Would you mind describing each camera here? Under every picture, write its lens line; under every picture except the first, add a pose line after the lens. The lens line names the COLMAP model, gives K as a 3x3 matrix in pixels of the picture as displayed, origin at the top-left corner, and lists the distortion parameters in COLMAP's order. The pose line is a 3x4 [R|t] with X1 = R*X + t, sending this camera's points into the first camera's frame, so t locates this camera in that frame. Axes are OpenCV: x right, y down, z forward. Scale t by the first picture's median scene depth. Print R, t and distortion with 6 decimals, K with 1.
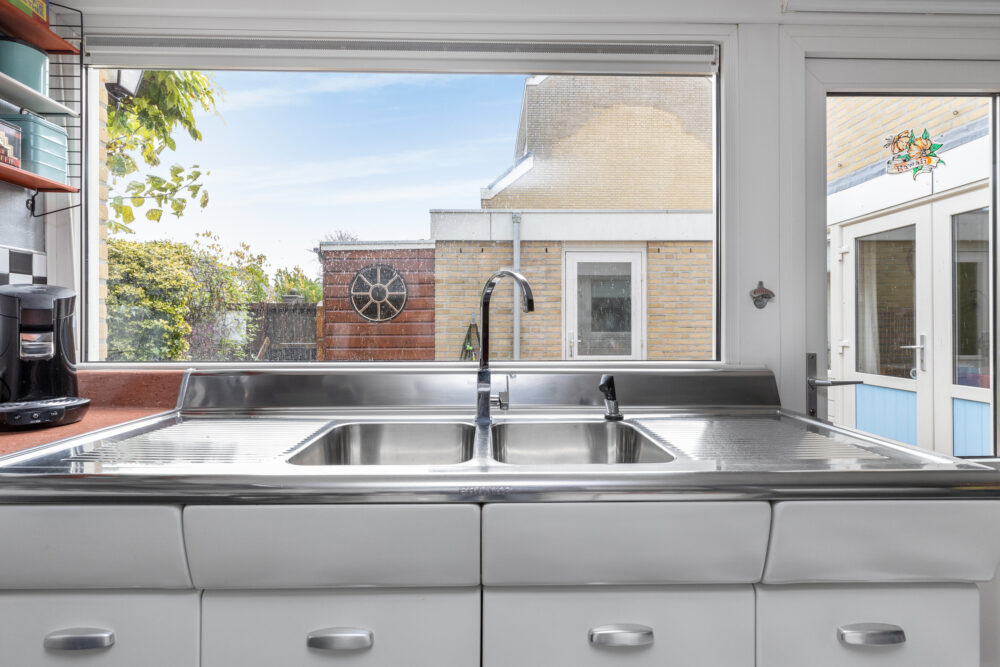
lens RADIAL K [[454.6, 0, 490.4], [0, 454.6, 330.0], [0, 0, 1]] dist [0.001067, 0.000168]
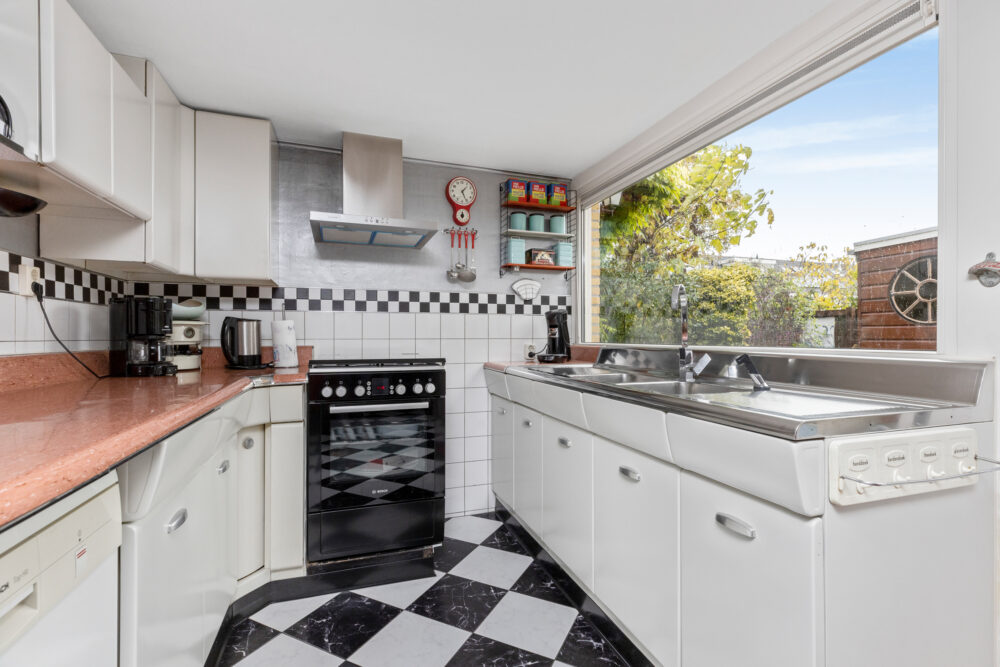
lens RADIAL K [[466.2, 0, 498.0], [0, 466.2, 337.6], [0, 0, 1]] dist [-0.000623, -0.000700]
pose [[0.300439, 0.000628, -0.953801, 0.355286], [-0.008222, 0.999964, -0.001932, 0.016494], [0.953766, 0.008423, 0.300433, -0.024874]]
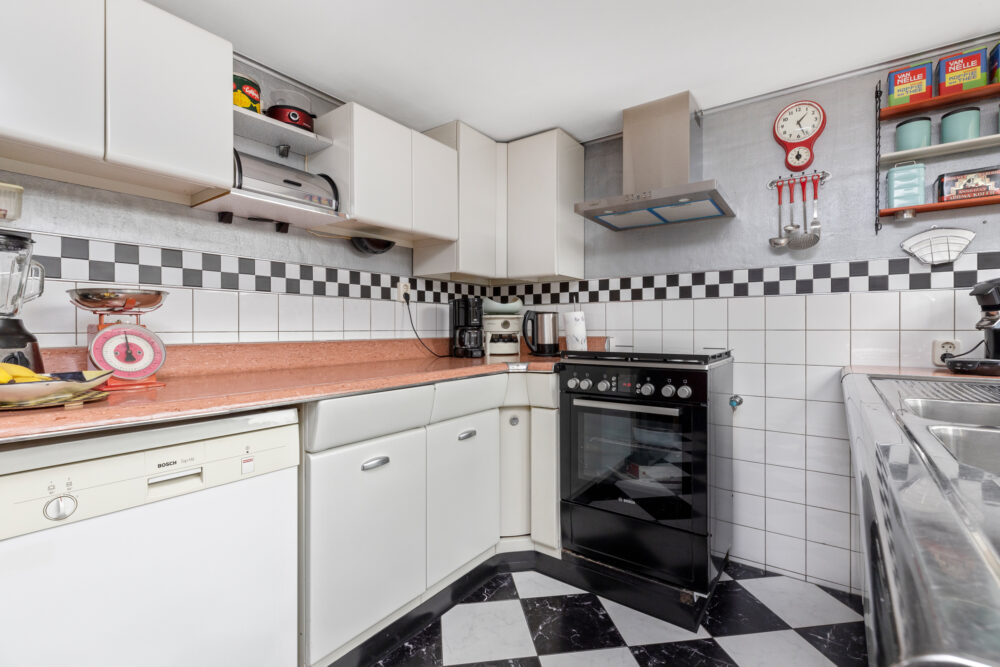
lens RADIAL K [[454.6, 0, 490.4], [0, 454.6, 330.0], [0, 0, 1]] dist [0.001067, 0.000168]
pose [[-0.630875, 0.002437, -0.775881, 0.263101], [-0.006682, 0.999941, 0.008575, 0.015432], [0.775856, 0.010594, -0.630821, 0.168654]]
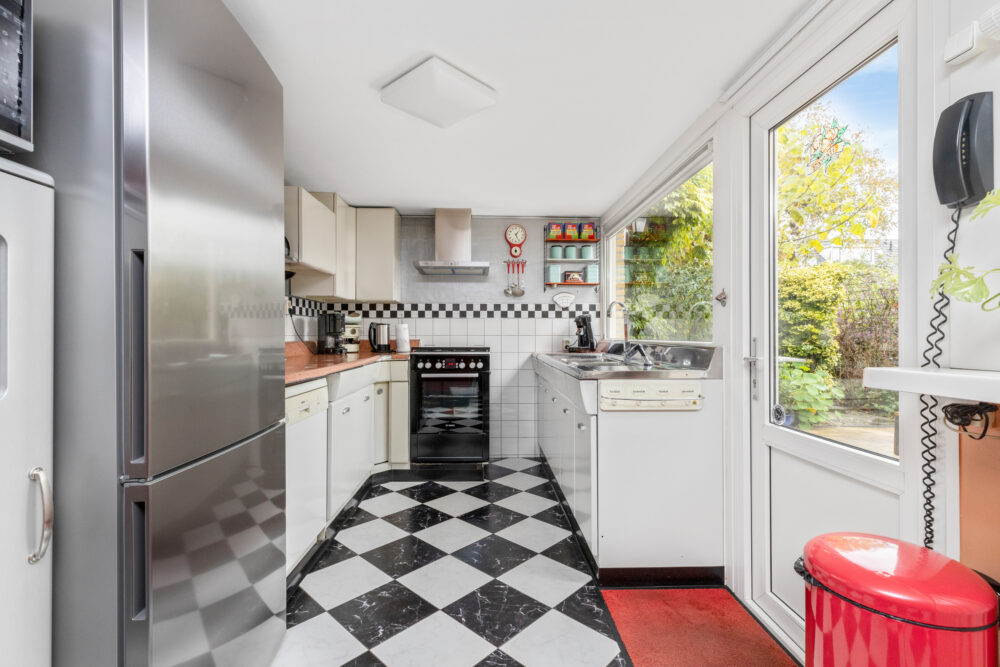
lens RADIAL K [[482.1, 0, 494.4], [0, 482.1, 335.6], [0, 0, 1]] dist [-0.001181, 0.000017]
pose [[-0.008414, 0.000746, -0.999964, 0.698128], [-0.010410, 0.999945, 0.000834, 0.017281], [0.999910, 0.010416, -0.008406, 0.086749]]
